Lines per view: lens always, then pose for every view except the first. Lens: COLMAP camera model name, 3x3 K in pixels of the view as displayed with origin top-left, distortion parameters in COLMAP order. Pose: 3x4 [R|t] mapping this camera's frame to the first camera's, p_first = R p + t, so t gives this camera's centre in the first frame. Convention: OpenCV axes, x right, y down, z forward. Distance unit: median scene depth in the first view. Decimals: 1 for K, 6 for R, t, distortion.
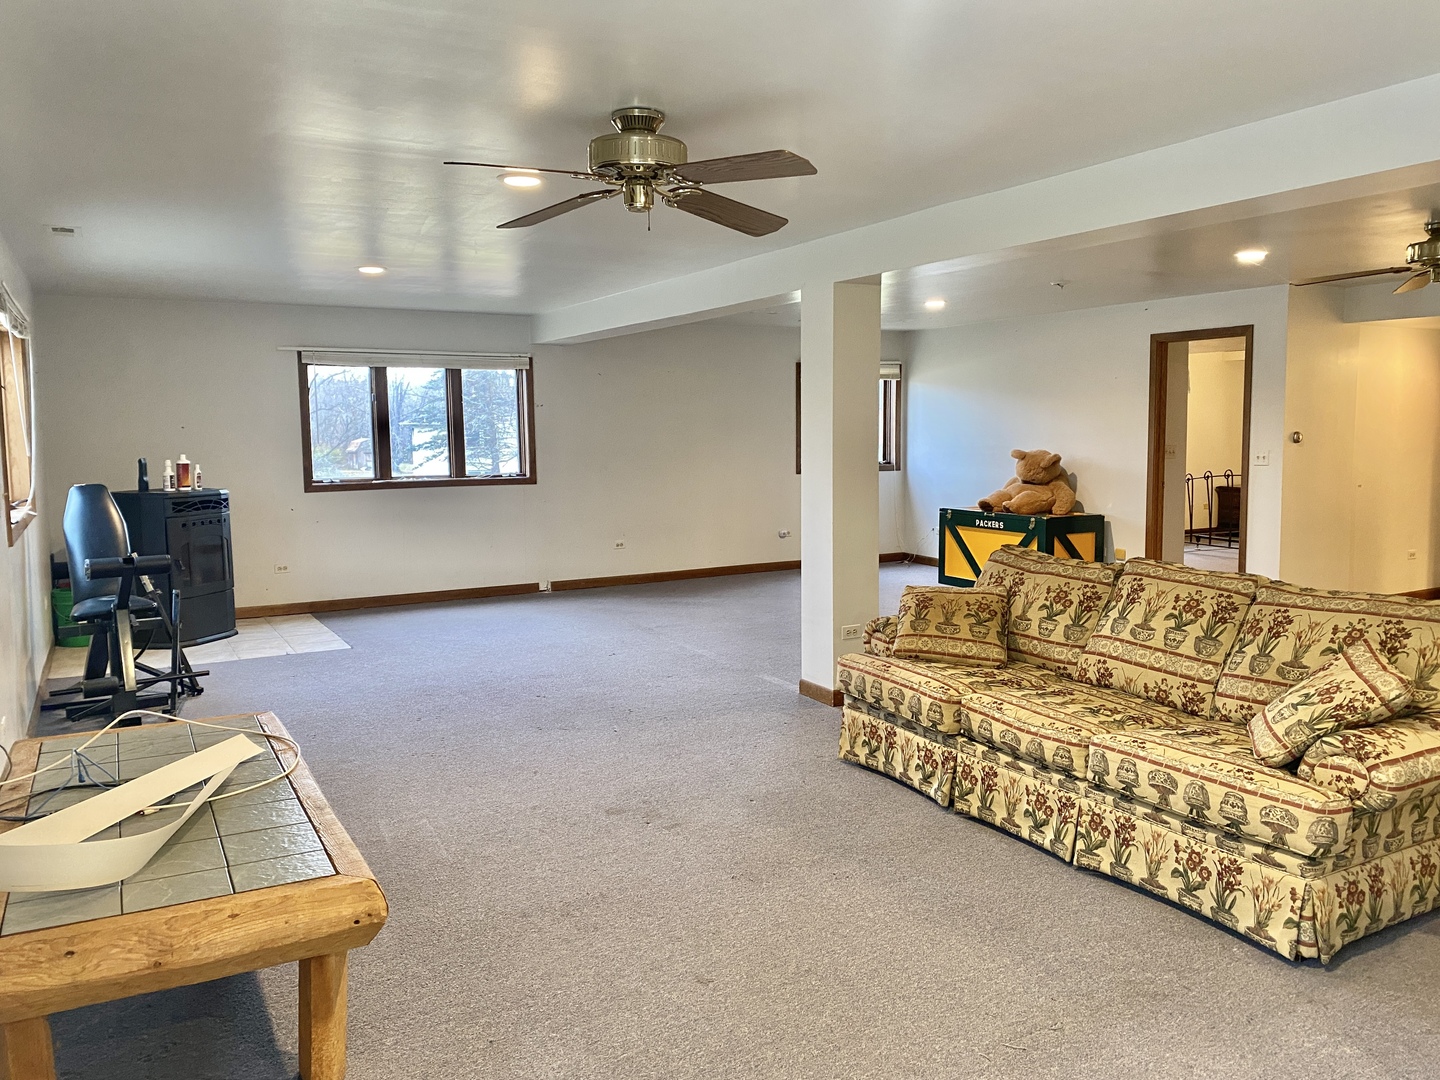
lens RADIAL K [[1091.5, 0, 720.0], [0, 1091.5, 540.0], [0, 0, 1]] dist [0.086580, -0.168226]
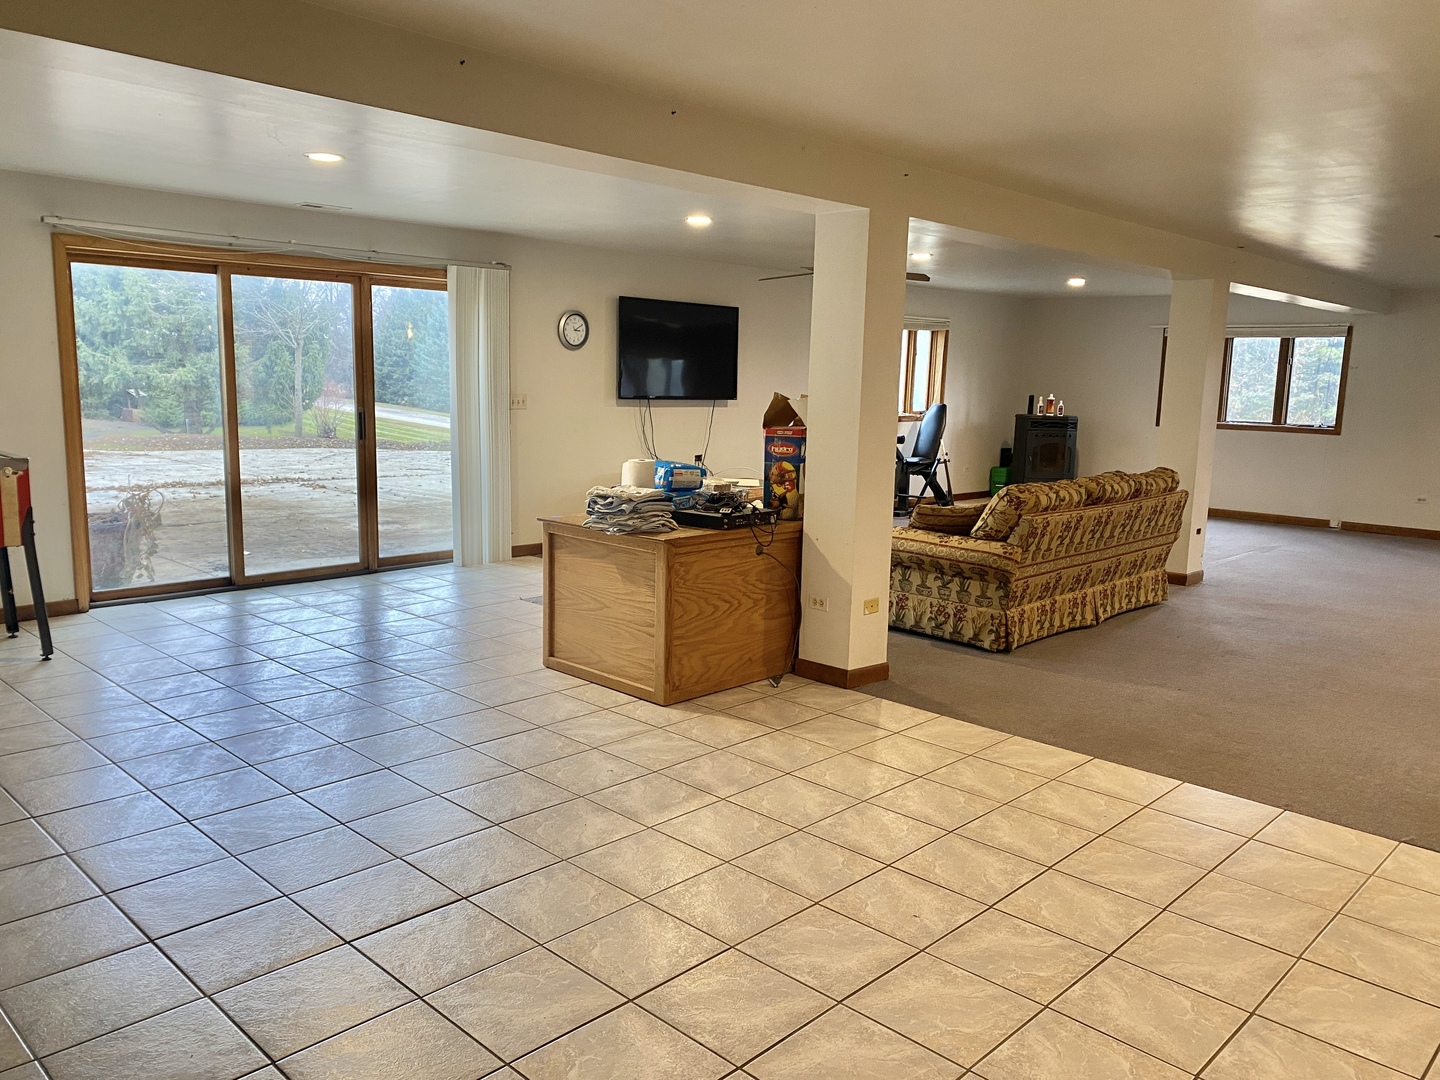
lens RADIAL K [[1091.5, 0, 720.0], [0, 1091.5, 540.0], [0, 0, 1]] dist [0.086580, -0.168226]
pose [[0.300989, 0.161587, -0.939838, 0.806213], [-0.131059, 0.983197, 0.127070, -0.004348], [0.944579, 0.084928, 0.317109, 0.006447]]
